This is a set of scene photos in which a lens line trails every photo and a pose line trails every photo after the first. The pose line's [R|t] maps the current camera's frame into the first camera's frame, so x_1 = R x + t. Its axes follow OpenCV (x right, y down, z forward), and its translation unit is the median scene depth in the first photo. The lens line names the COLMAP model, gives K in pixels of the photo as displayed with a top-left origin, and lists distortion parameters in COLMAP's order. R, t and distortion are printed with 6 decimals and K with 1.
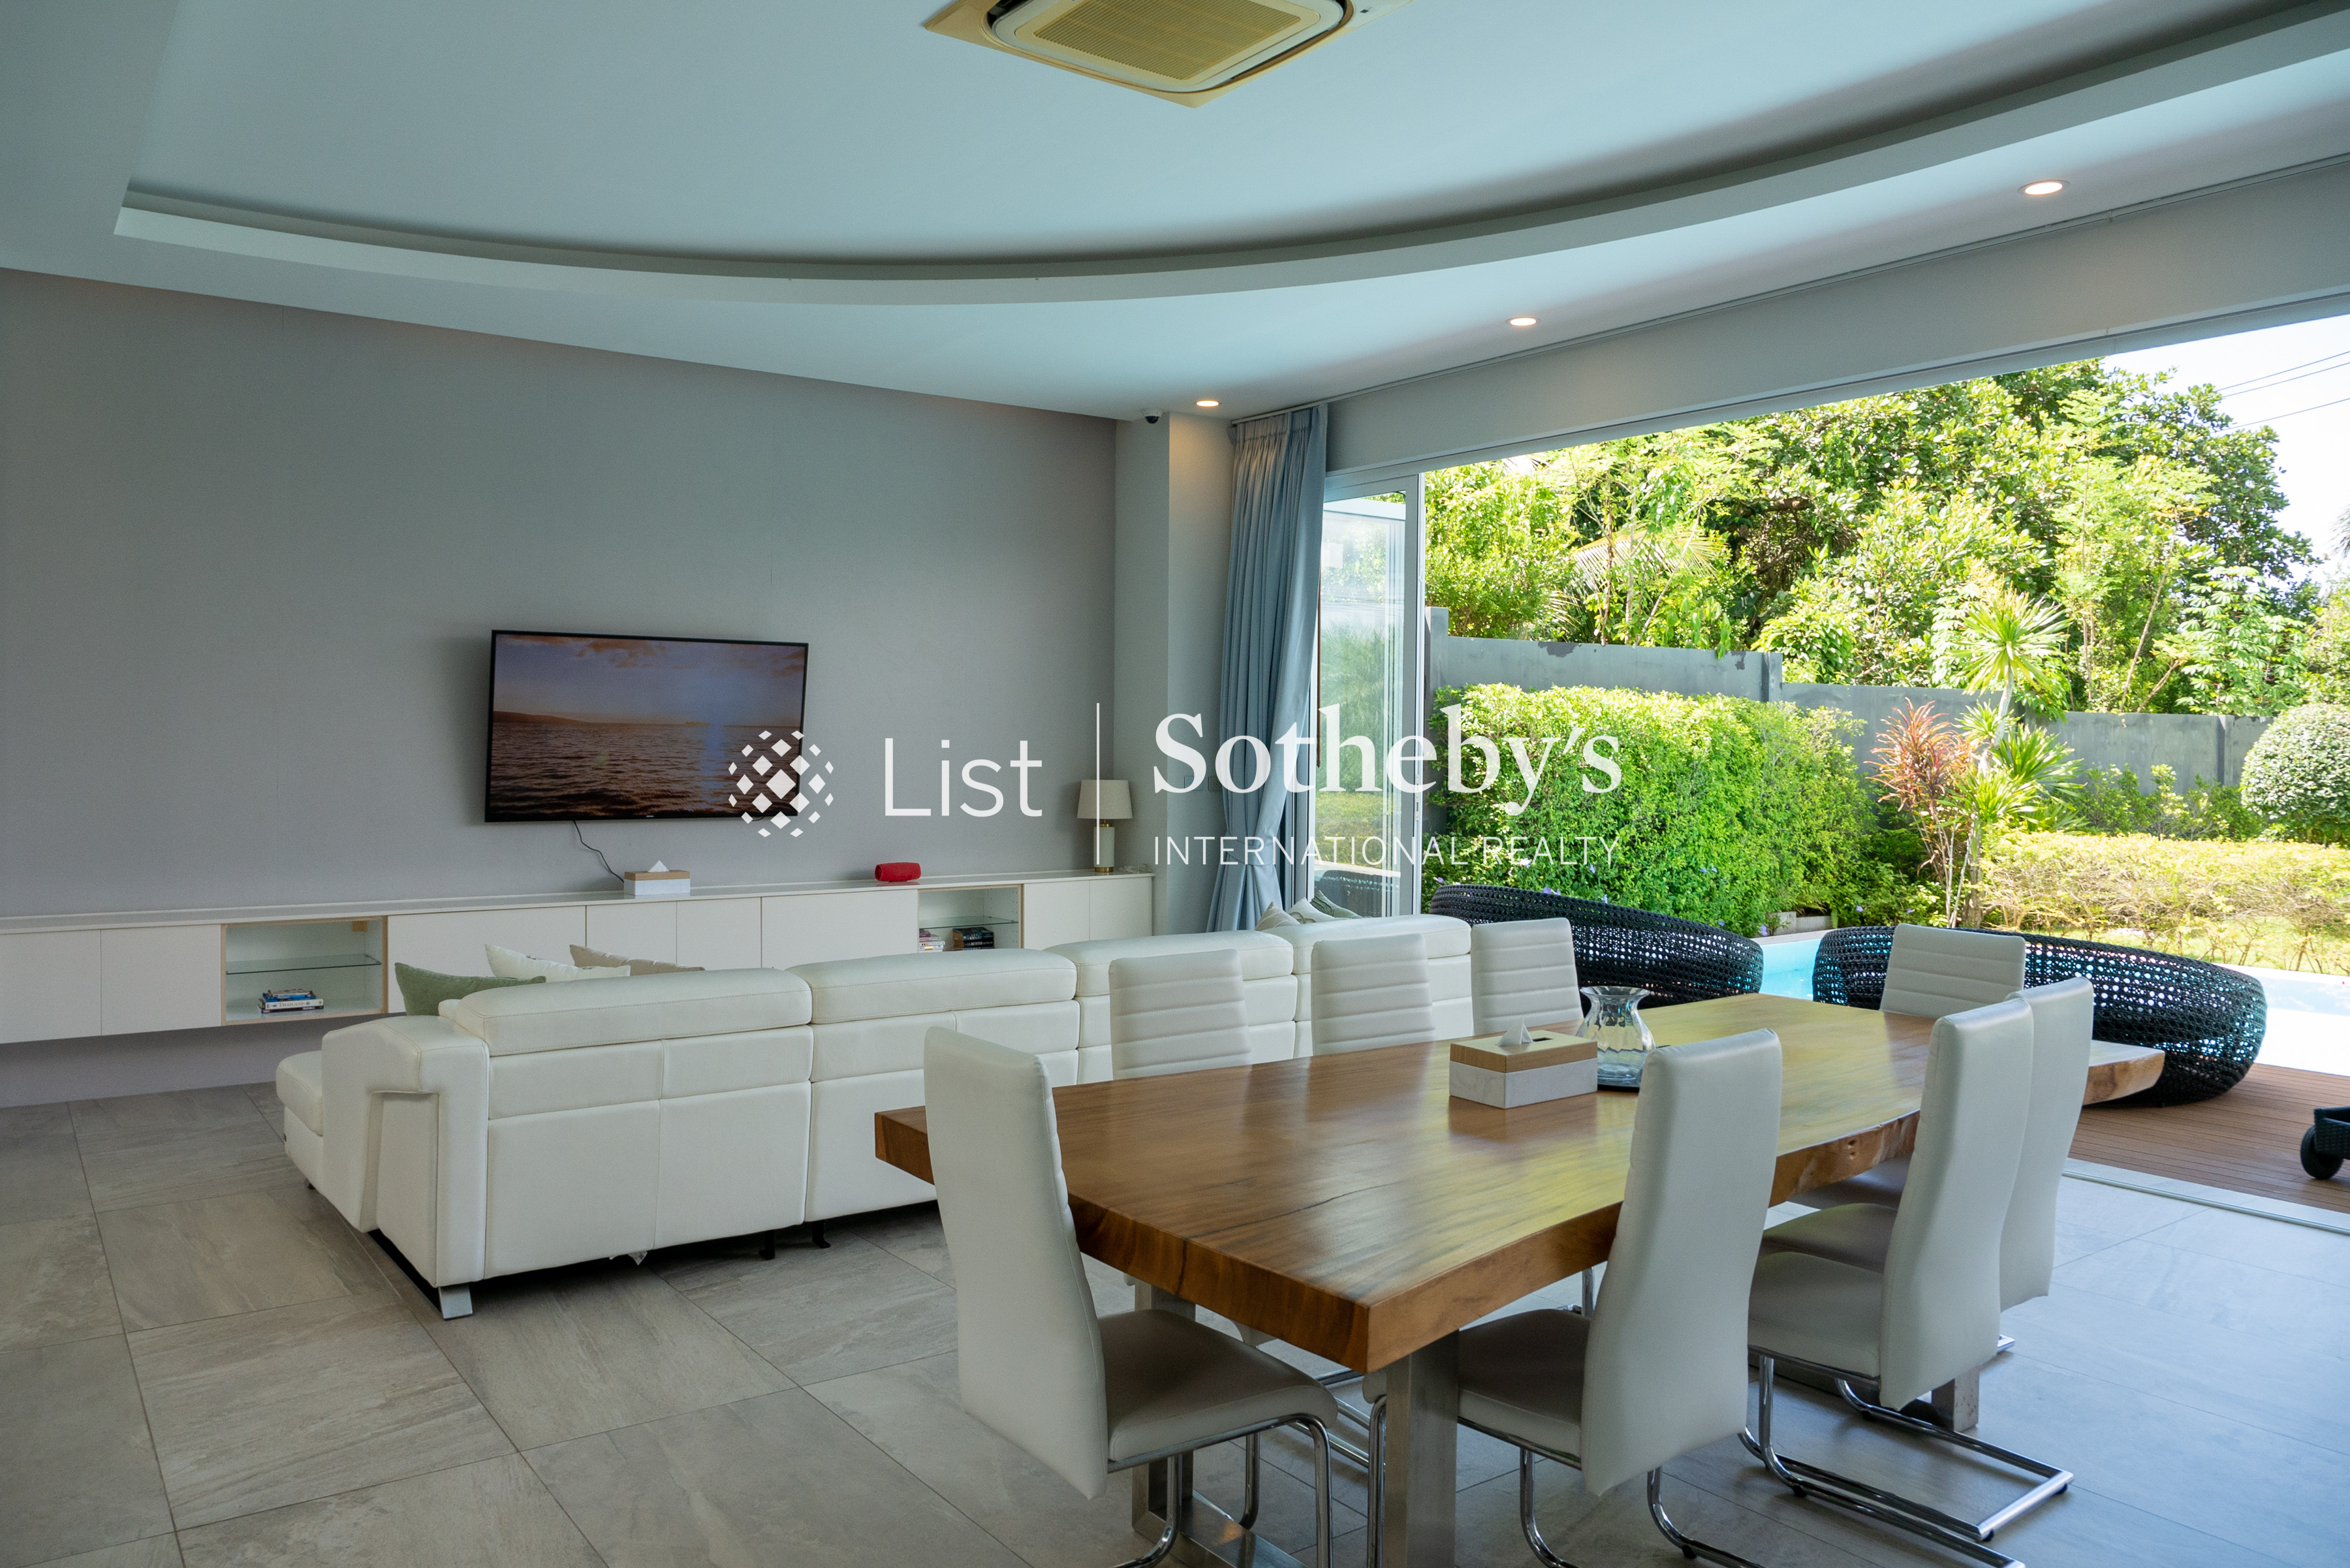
lens RADIAL K [[1664.1, 0, 1151.7], [0, 1664.1, 765.8], [0, 0, 1]] dist [-0.049106, 0.033027]
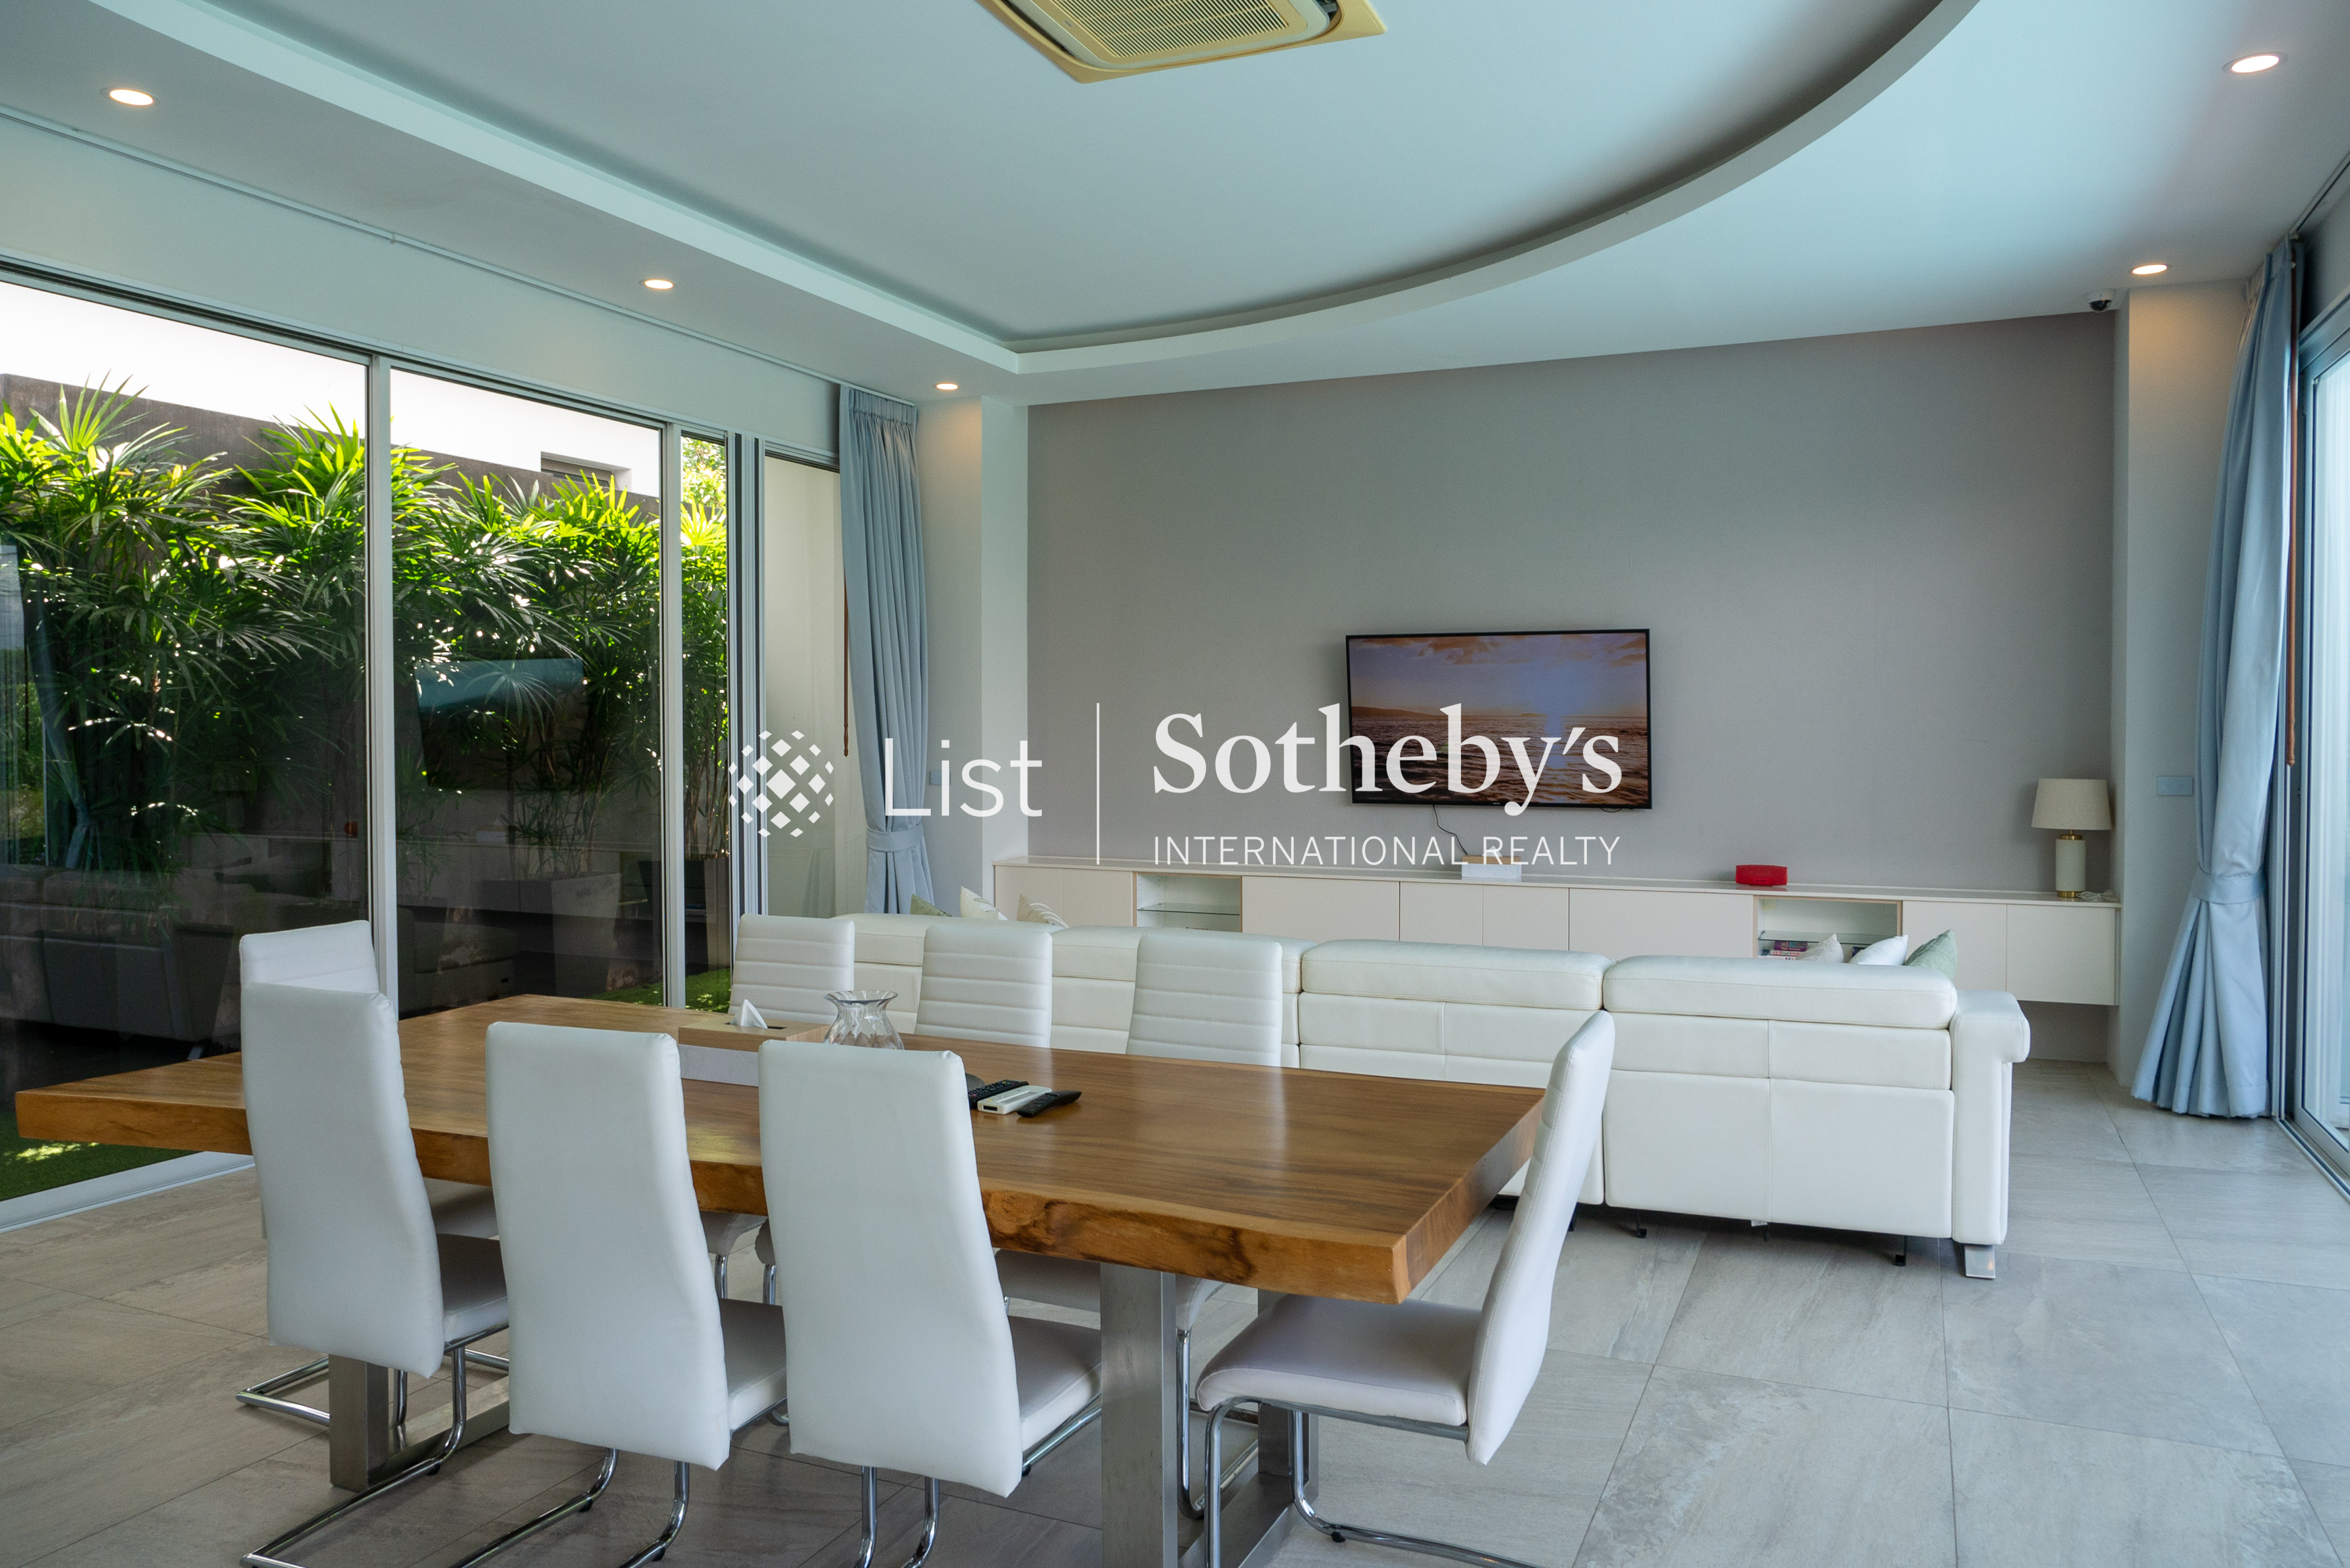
lens RADIAL K [[1664.1, 0, 1153.7], [0, 1664.1, 774.7], [0, 0, 1]] dist [-0.049106, 0.033027]
pose [[0.496721, 0.017364, -0.867737, 0.424954], [-0.008996, 0.999849, 0.014858, -0.001308], [0.867864, 0.000426, 0.496802, 0.246202]]
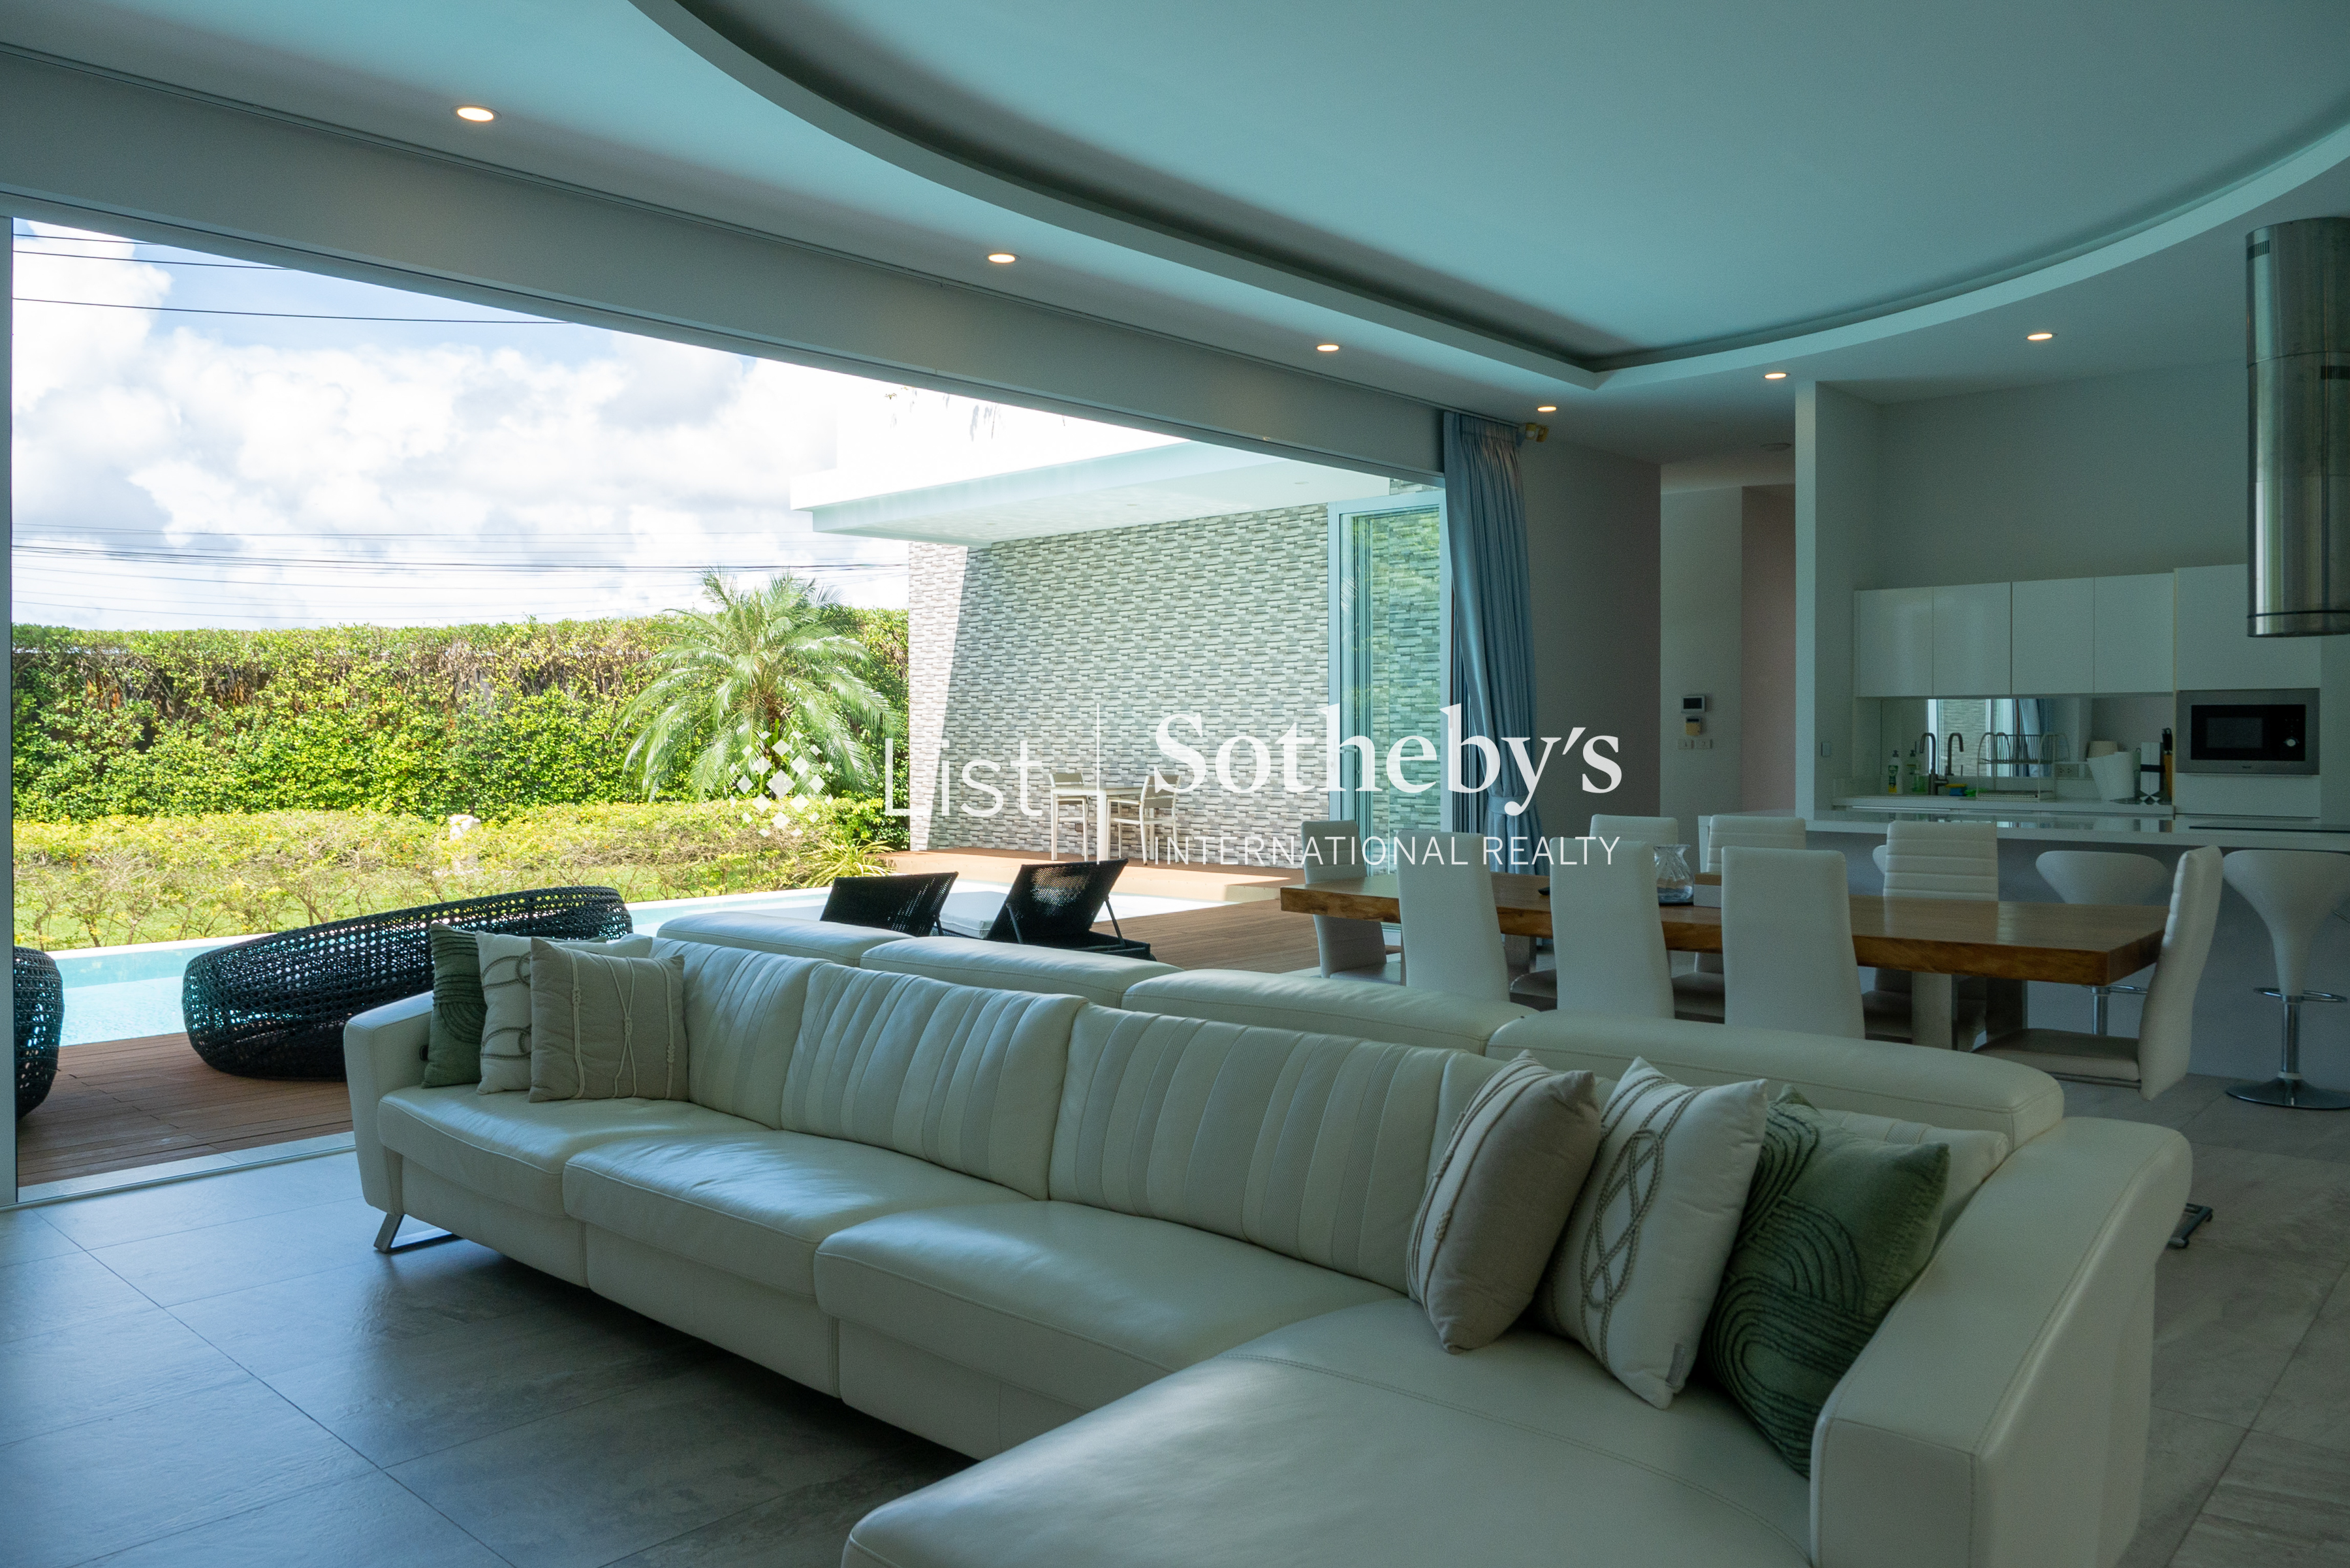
lens RADIAL K [[1664.1, 0, 1163.1], [0, 1664.1, 763.5], [0, 0, 1]] dist [-0.049106, 0.033027]
pose [[-0.202551, -0.022716, 0.979008, -0.422612], [0.016209, 0.999516, 0.026546, 0.003407], [-0.979138, 0.021245, -0.202085, 0.650919]]
